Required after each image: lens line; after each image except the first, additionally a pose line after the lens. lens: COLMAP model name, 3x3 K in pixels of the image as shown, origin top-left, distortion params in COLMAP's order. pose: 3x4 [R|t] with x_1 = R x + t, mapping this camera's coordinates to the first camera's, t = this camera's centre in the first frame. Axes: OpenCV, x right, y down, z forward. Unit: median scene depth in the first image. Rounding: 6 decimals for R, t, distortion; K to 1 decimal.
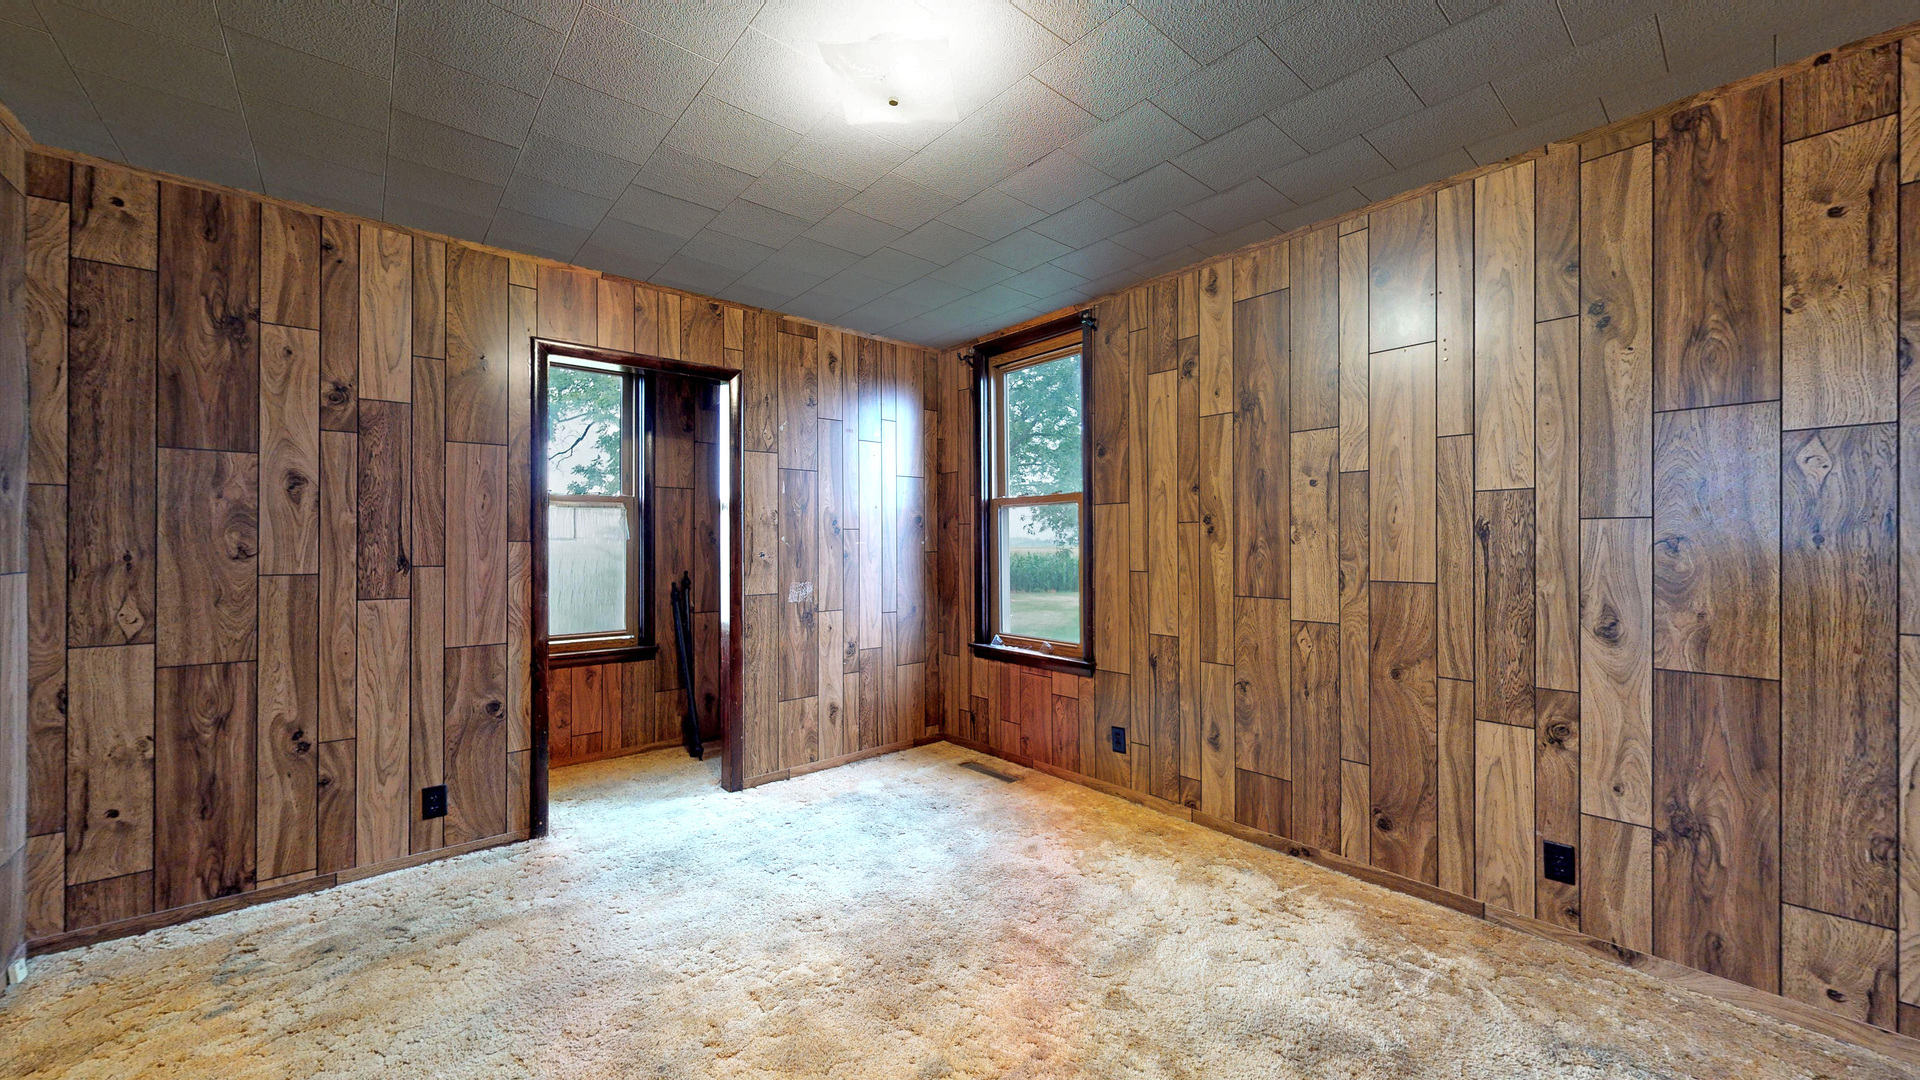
lens RADIAL K [[703.8, 0, 961.8], [0, 703.8, 542.2], [0, 0, 1]] dist [-0.000677, -0.000002]
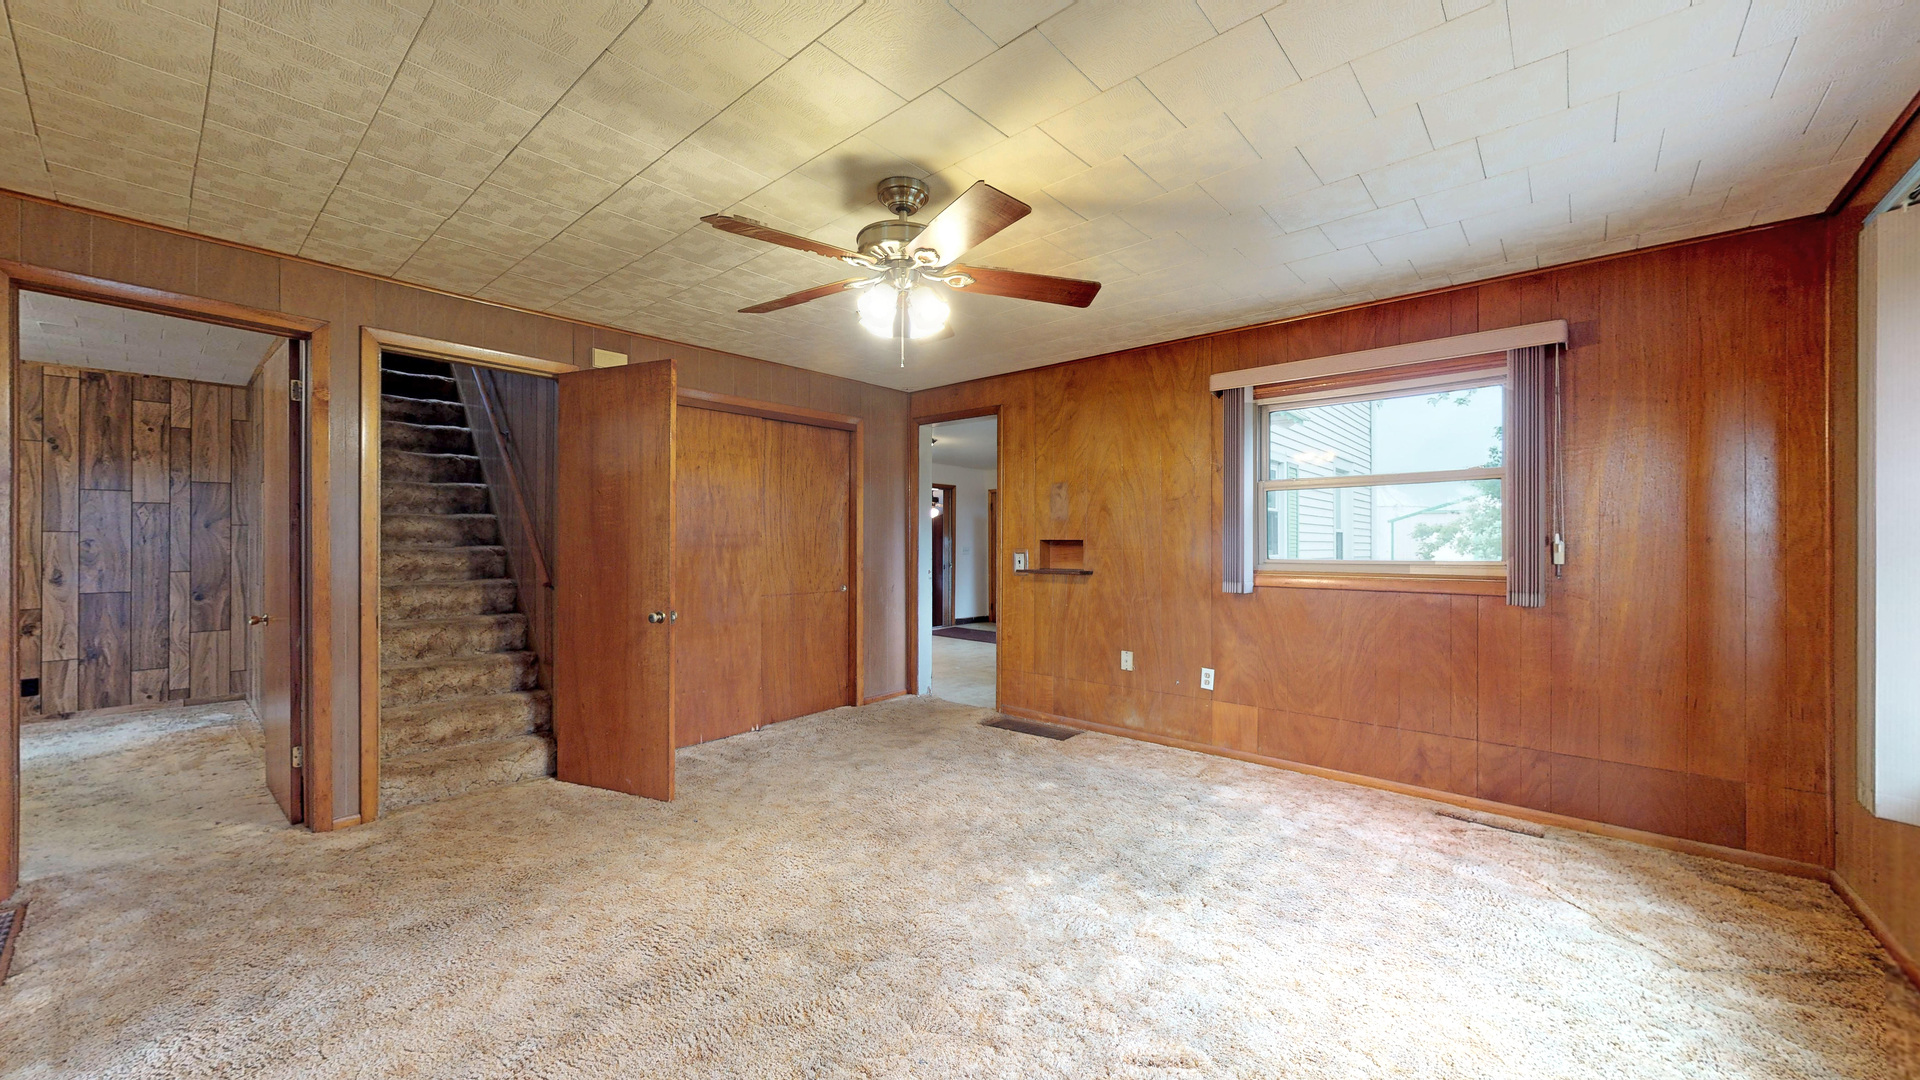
lens RADIAL K [[703.8, 0, 958.8], [0, 703.8, 539.0], [0, 0, 1]] dist [-0.000677, -0.000002]
pose [[-0.136869, 0.003824, 0.990582, -1.945001], [-0.000537, 0.999992, -0.003934, -0.002552], [-0.990589, -0.001071, -0.136866, -1.775803]]
